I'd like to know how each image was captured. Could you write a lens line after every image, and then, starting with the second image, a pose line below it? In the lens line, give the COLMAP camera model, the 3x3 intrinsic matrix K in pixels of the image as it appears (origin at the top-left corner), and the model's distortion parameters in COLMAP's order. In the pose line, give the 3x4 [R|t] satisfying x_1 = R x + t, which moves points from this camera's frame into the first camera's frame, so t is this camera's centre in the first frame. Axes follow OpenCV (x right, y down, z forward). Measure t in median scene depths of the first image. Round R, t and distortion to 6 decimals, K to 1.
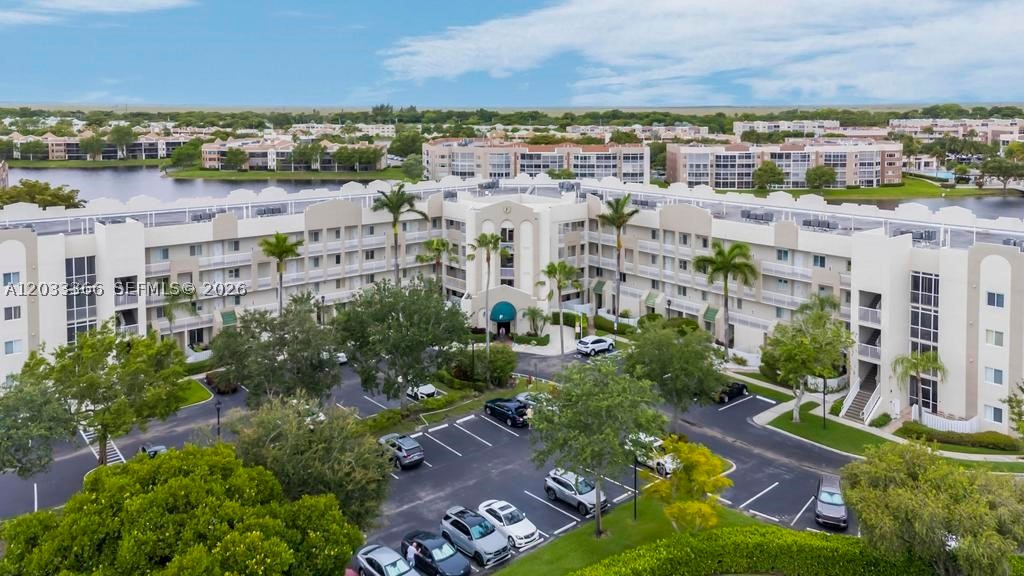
lens RADIAL K [[756.6, 0, 517.1], [0, 756.6, 282.8], [0, 0, 1]] dist [0.070961, 0.002901]
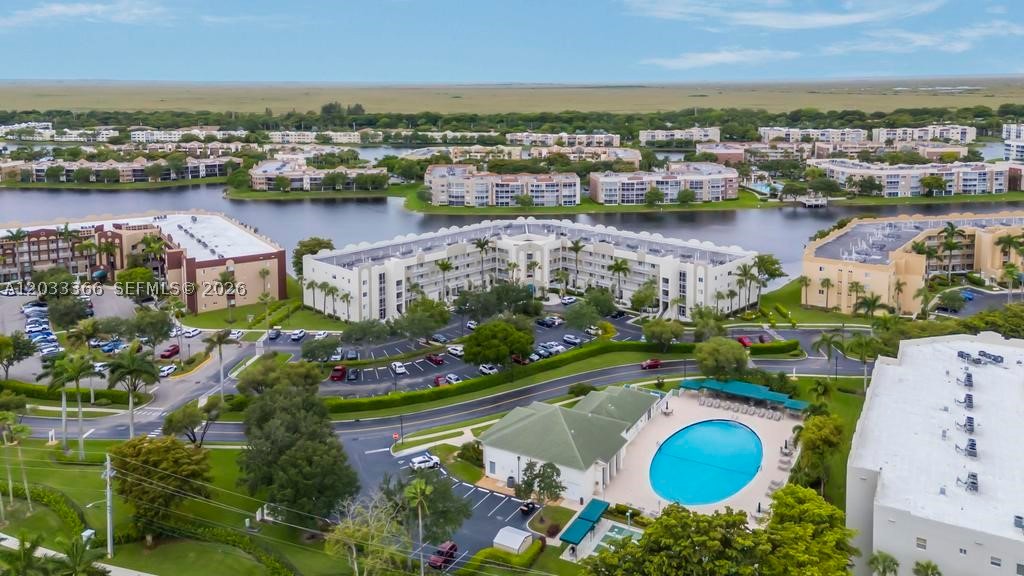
lens RADIAL K [[756.6, 0, 517.1], [0, 756.6, 282.8], [0, 0, 1]] dist [0.070961, 0.002901]
pose [[0.994445, -0.031733, 0.100363, -0.111264], [0.028362, 0.998990, 0.034839, -0.024107], [-0.101367, -0.031799, 0.994341, -0.515509]]
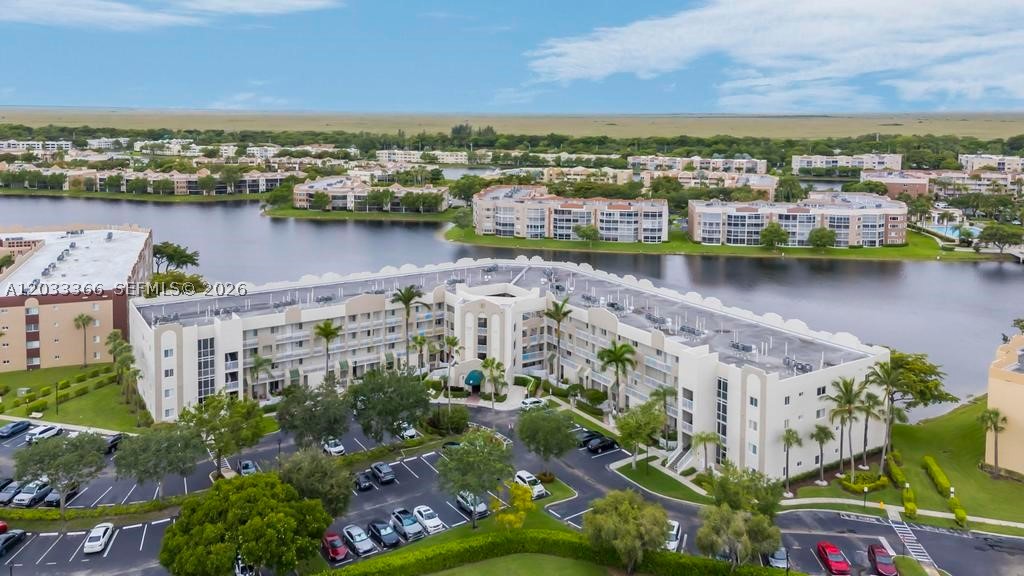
lens RADIAL K [[764.8, 0, 500.7], [0, 764.8, 270.8], [0, 0, 1]] dist [0.072255, 0.003654]
pose [[0.991161, 0.032148, -0.128711, 0.077937], [-0.035024, 0.999183, -0.020143, -0.050446], [0.127959, 0.024473, 0.991477, -0.167808]]
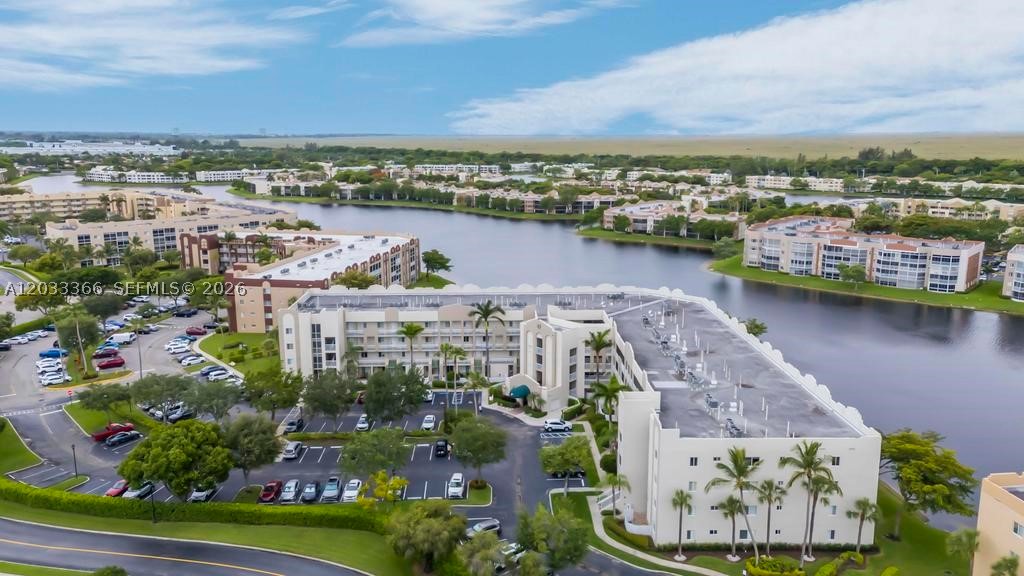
lens RADIAL K [[756.6, 0, 517.1], [0, 756.6, 282.8], [0, 0, 1]] dist [0.070961, 0.002901]
pose [[0.782697, 0.119065, -0.610909, 0.328685], [-0.139500, 0.990120, 0.014245, -0.074630], [0.606569, 0.074072, 0.791573, -0.091517]]
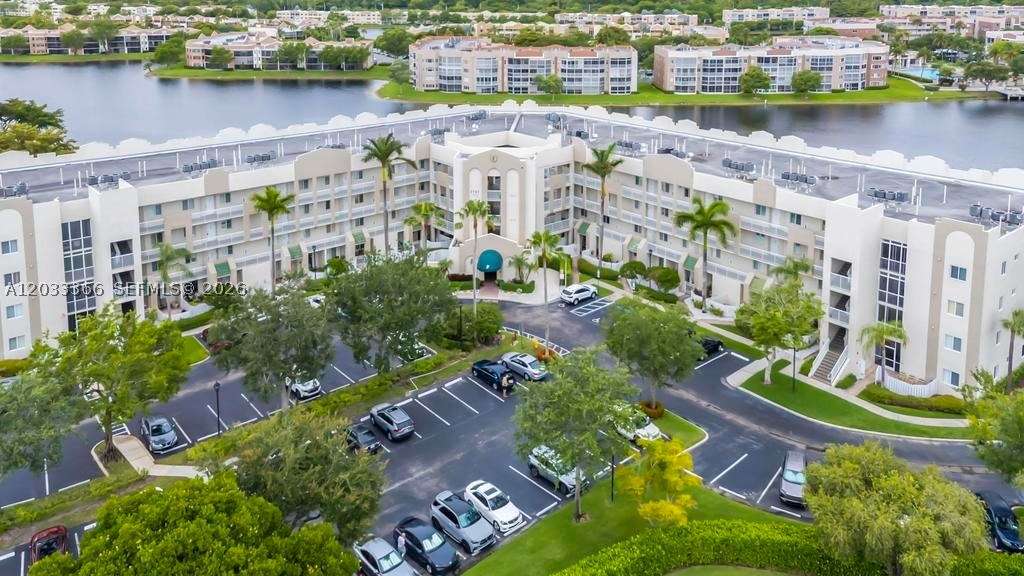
lens RADIAL K [[750.6, 0, 513.7], [0, 750.6, 224.5], [0, 0, 1]] dist [0.074599, -0.002735]
pose [[0.999942, -0.003250, 0.010253, 0.001412], [0.002390, 0.996558, 0.082862, -0.034350], [-0.010487, -0.082832, 0.996508, -0.005884]]
